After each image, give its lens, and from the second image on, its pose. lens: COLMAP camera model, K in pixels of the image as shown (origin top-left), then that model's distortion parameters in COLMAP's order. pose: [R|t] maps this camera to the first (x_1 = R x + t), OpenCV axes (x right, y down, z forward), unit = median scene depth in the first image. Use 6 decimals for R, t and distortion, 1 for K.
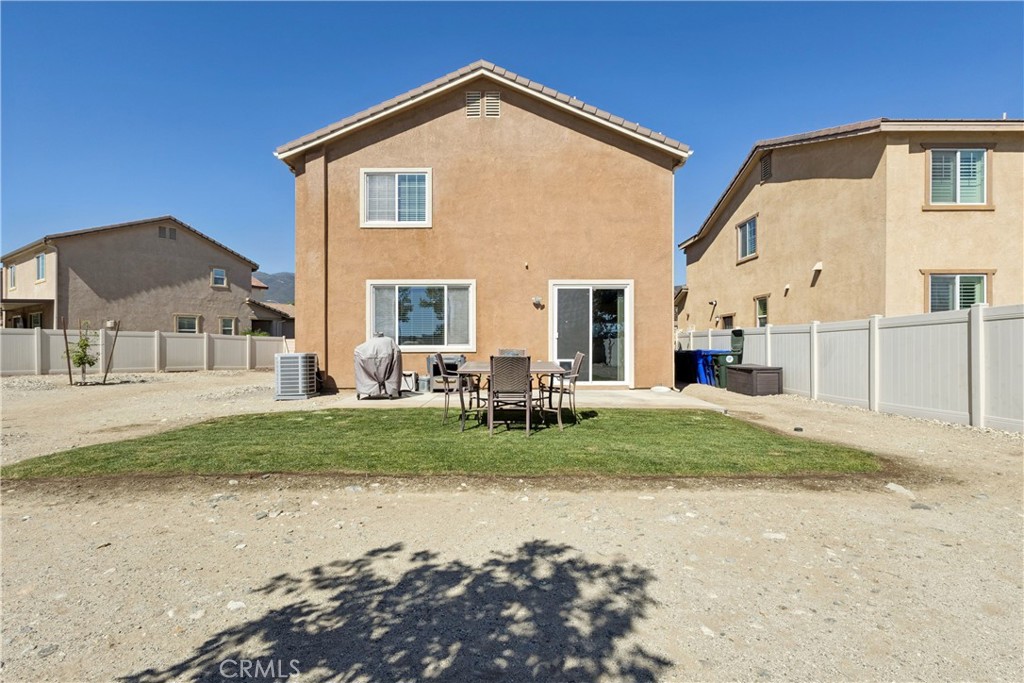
lens RADIAL K [[471.3, 0, 512.0], [0, 471.3, 341.5], [0, 0, 1]] dist [0.004559, 0.000848]
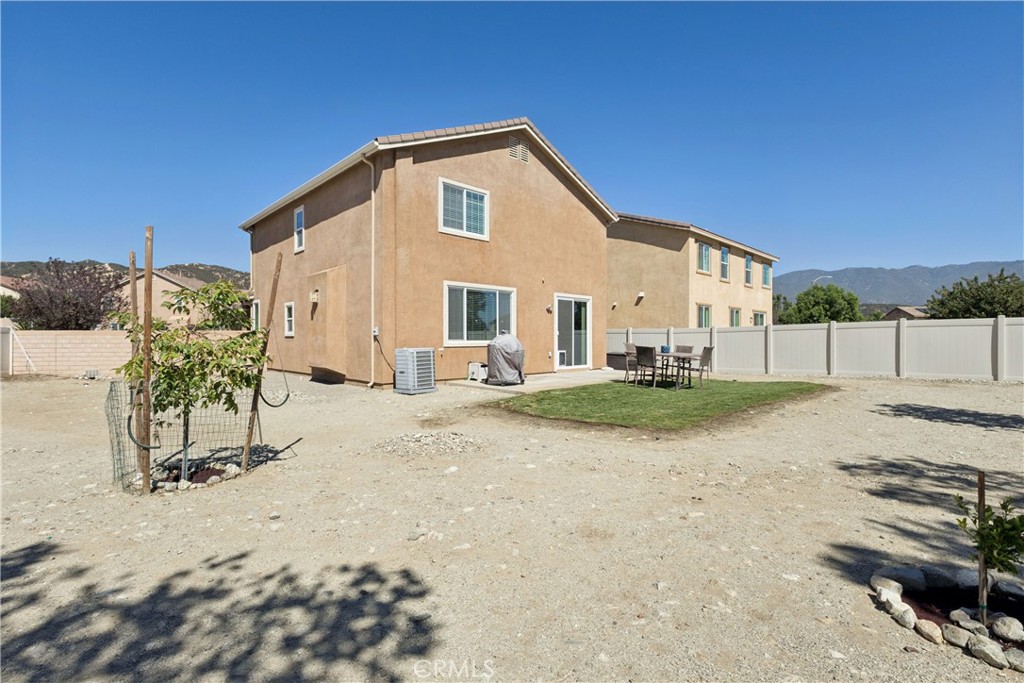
lens RADIAL K [[471.3, 0, 512.0], [0, 471.3, 341.5], [0, 0, 1]] dist [0.004559, 0.000848]
pose [[0.716222, -0.001722, 0.697870, -0.960936], [-0.004764, 0.999962, 0.007358, 0.001734], [-0.697856, -0.008595, 0.716187, 0.104850]]
